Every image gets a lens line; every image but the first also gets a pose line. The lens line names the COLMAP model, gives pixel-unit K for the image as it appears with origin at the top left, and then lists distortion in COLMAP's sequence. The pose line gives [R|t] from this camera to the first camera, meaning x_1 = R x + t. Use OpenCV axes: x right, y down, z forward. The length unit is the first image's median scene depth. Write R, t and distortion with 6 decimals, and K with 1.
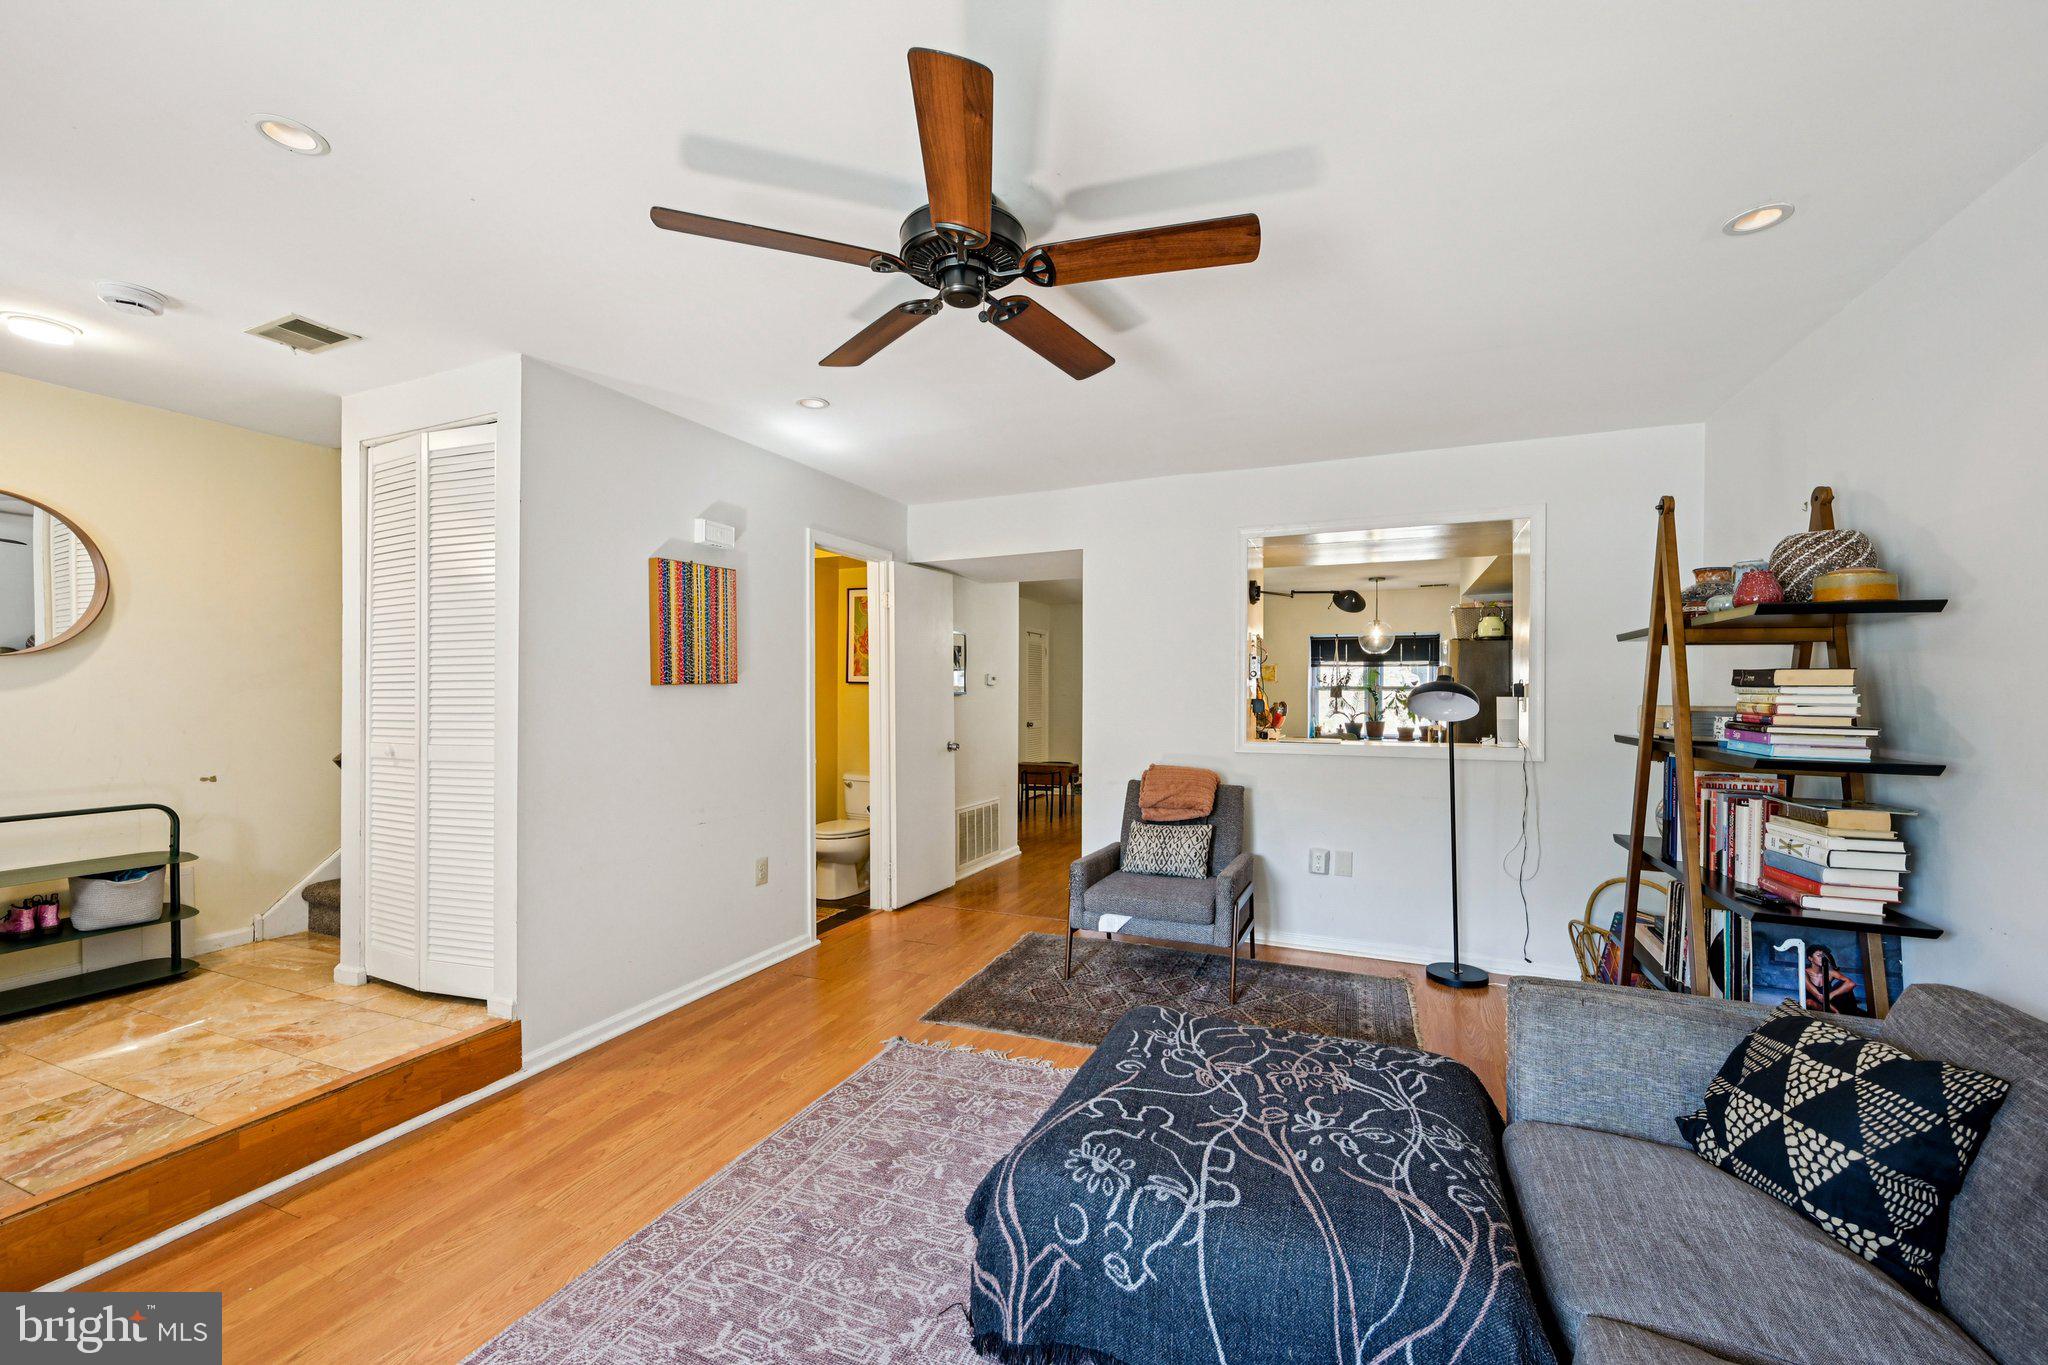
lens RADIAL K [[833.1, 0, 1021.2], [0, 833.1, 690.2], [0, 0, 1]] dist [-0.000872, 0.000009]
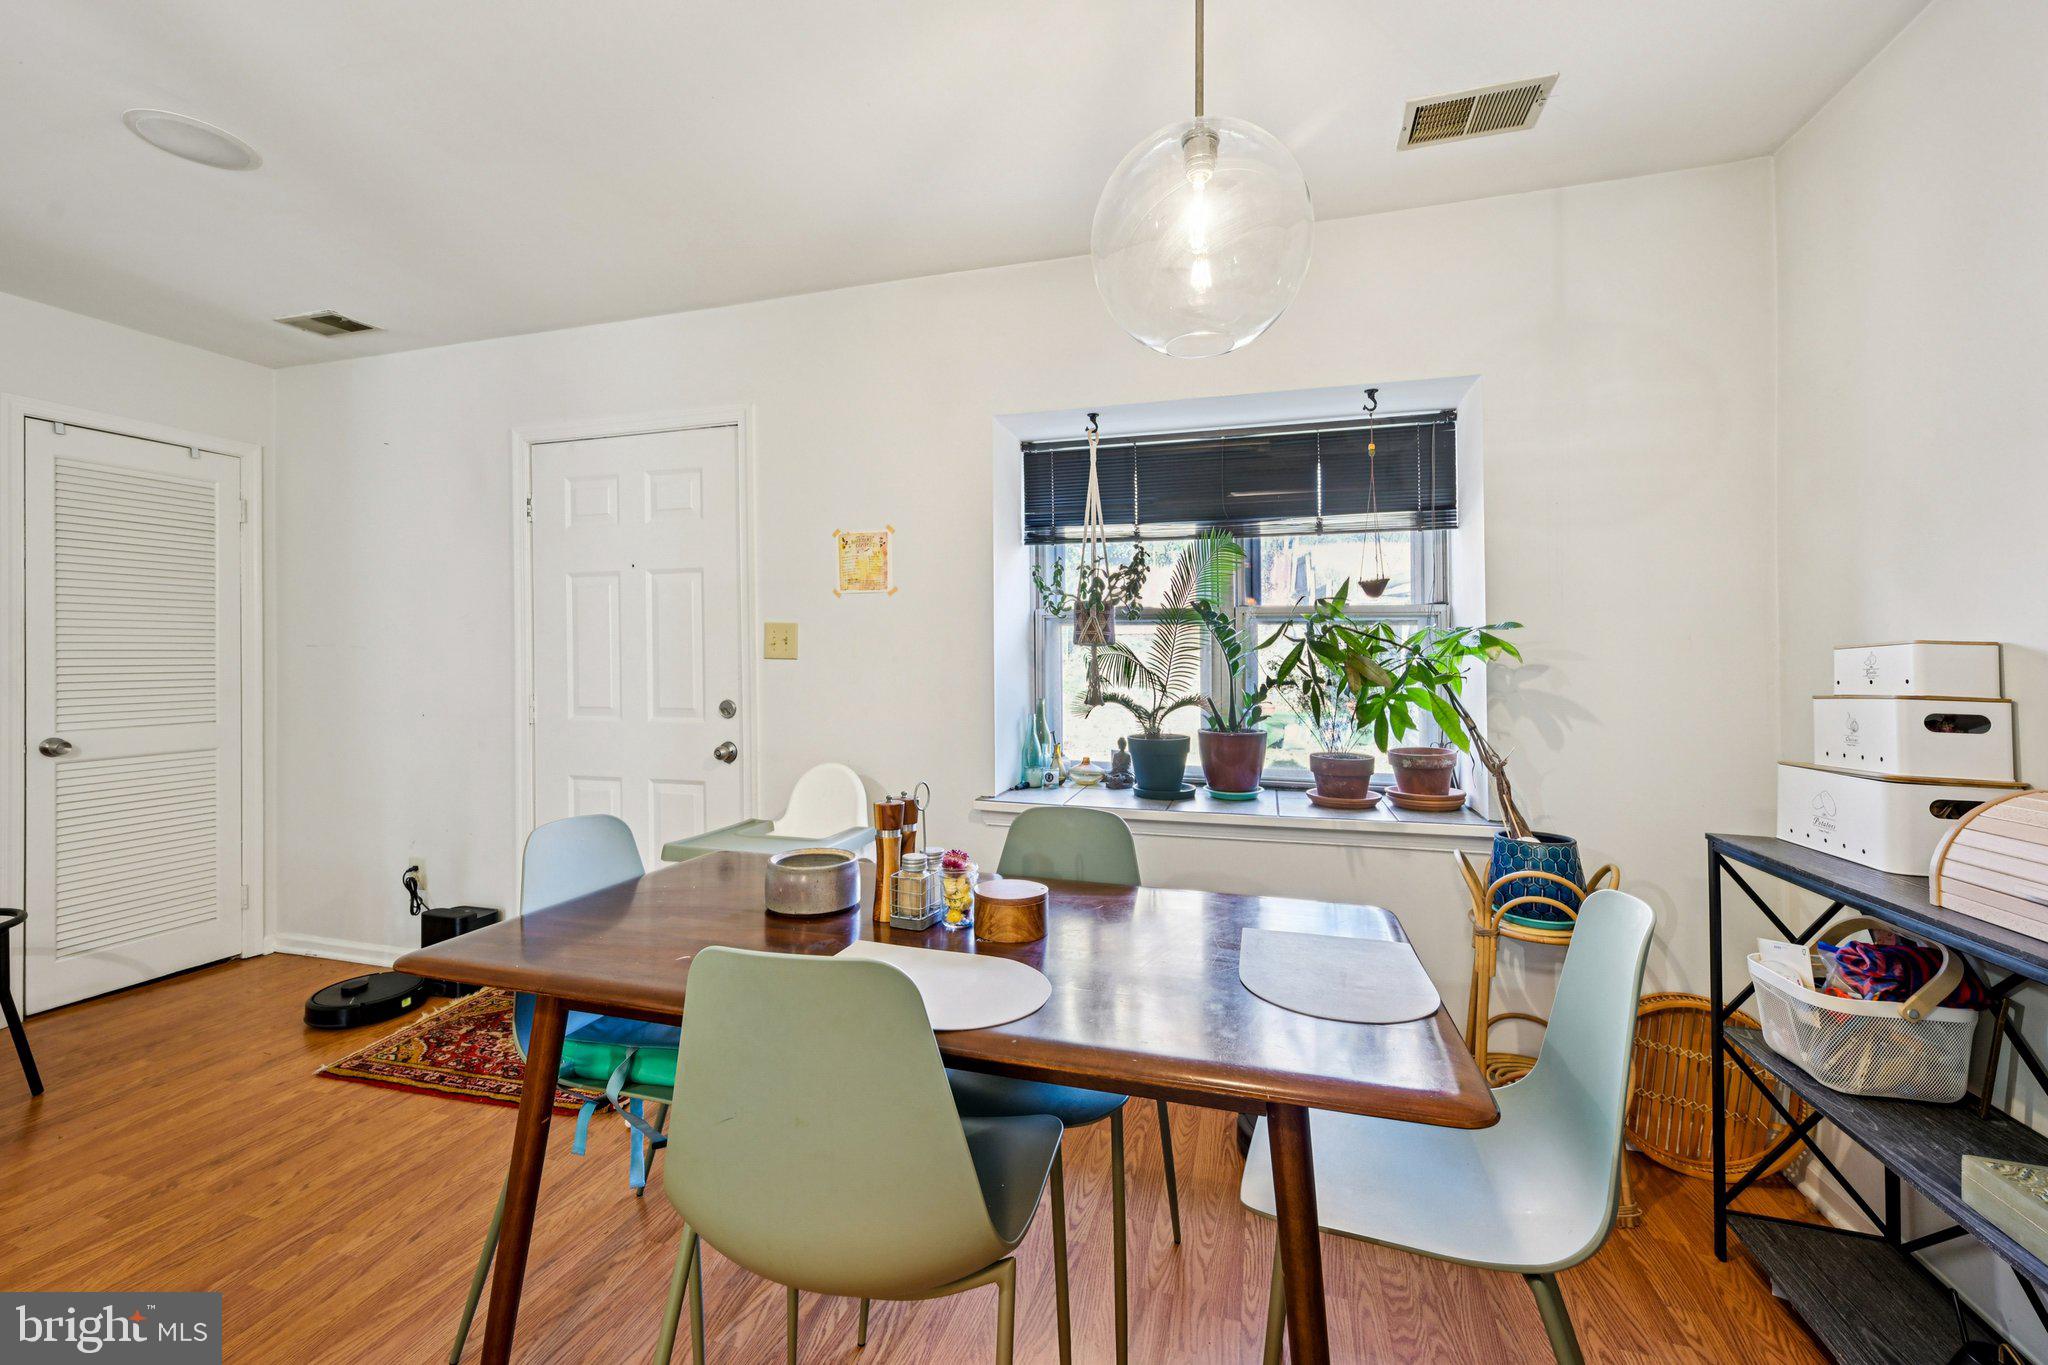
lens RADIAL K [[807.1, 0, 1013.5], [0, 807.1, 673.9], [0, 0, 1]] dist [0.000697, 0.000085]
pose [[0.997242, -0.014675, 0.072756, 1.612391], [0.013122, 0.999677, 0.021767, 0.057296], [-0.073052, -0.020752, 0.997112, 3.573385]]
